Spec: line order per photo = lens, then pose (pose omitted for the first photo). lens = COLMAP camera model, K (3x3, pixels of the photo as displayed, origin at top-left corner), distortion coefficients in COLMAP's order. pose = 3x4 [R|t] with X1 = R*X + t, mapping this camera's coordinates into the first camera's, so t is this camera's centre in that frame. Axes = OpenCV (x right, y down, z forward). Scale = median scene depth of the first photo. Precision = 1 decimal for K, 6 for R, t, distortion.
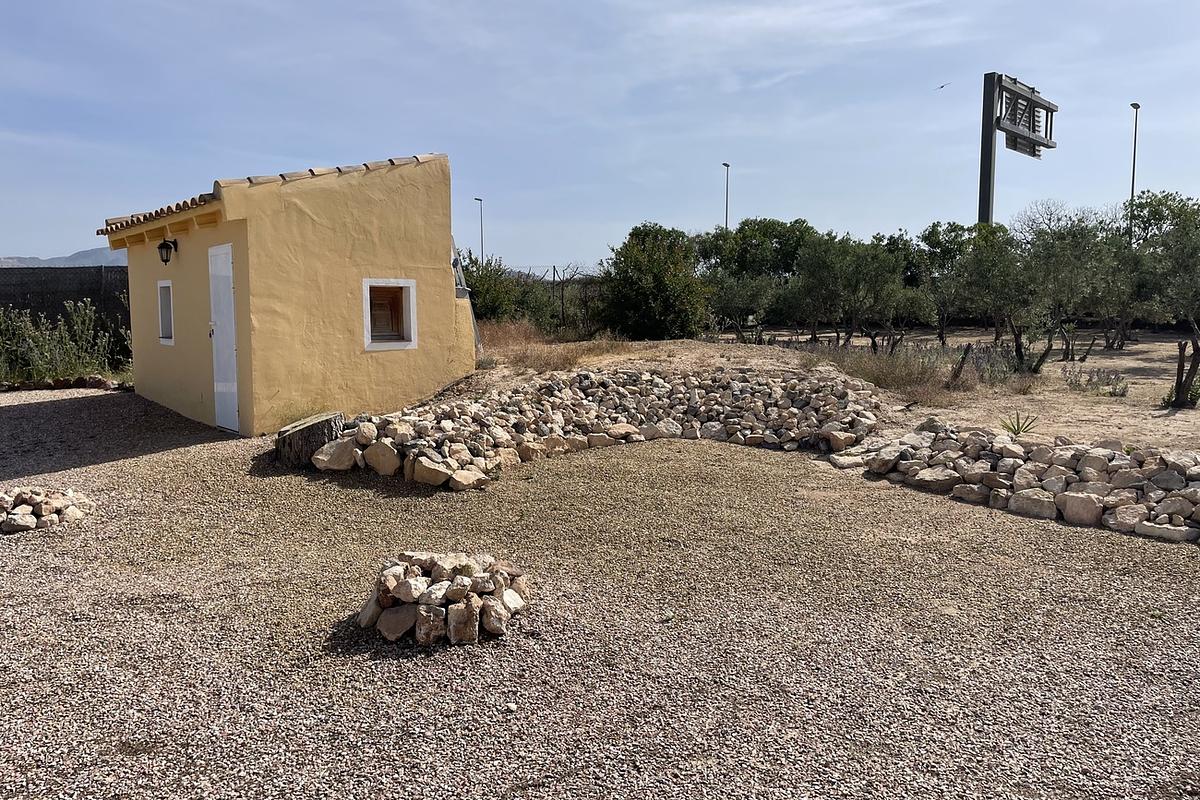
lens RADIAL K [[891.9, 0, 600.0], [0, 891.9, 400.0], [0, 0, 1]] dist [0.086847, -0.120944]
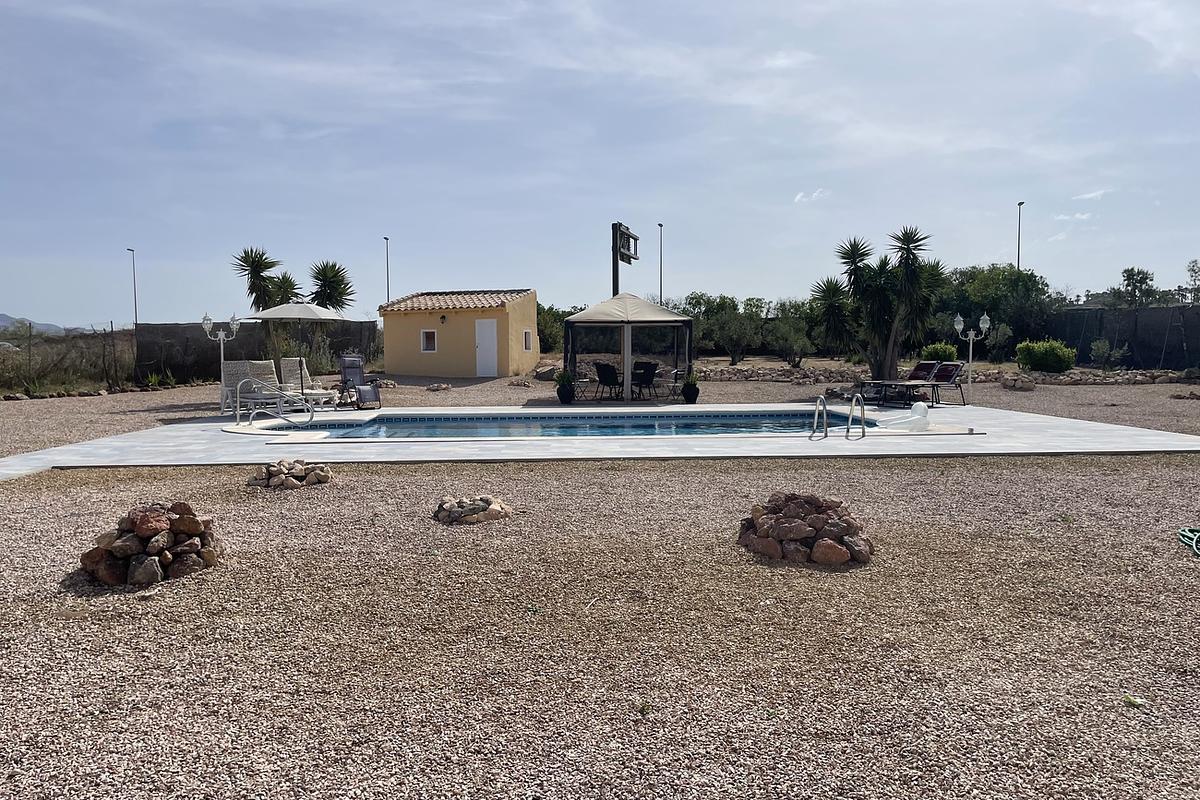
lens RADIAL K [[891.9, 0, 600.0], [0, 891.9, 400.0], [0, 0, 1]] dist [0.086847, -0.120944]
pose [[0.878571, -0.029406, 0.476705, -1.594232], [0.054696, 0.997731, -0.039260, 0.262631], [-0.474469, 0.060566, 0.878186, -1.956111]]
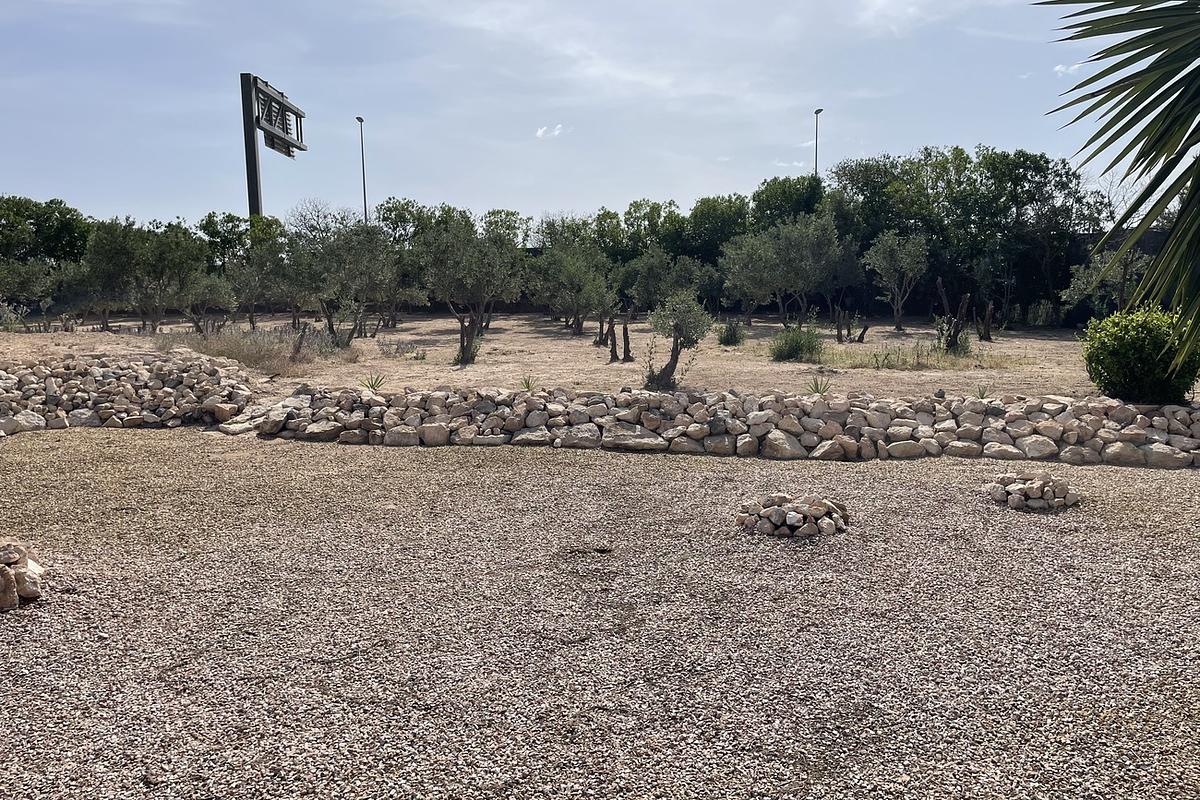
lens RADIAL K [[891.9, 0, 600.0], [0, 891.9, 400.0], [0, 0, 1]] dist [0.086847, -0.120944]
pose [[0.706205, -0.093903, 0.701753, -0.167513], [0.086493, 0.995184, 0.046127, 0.018247], [-0.702705, 0.028122, 0.710926, -0.101621]]
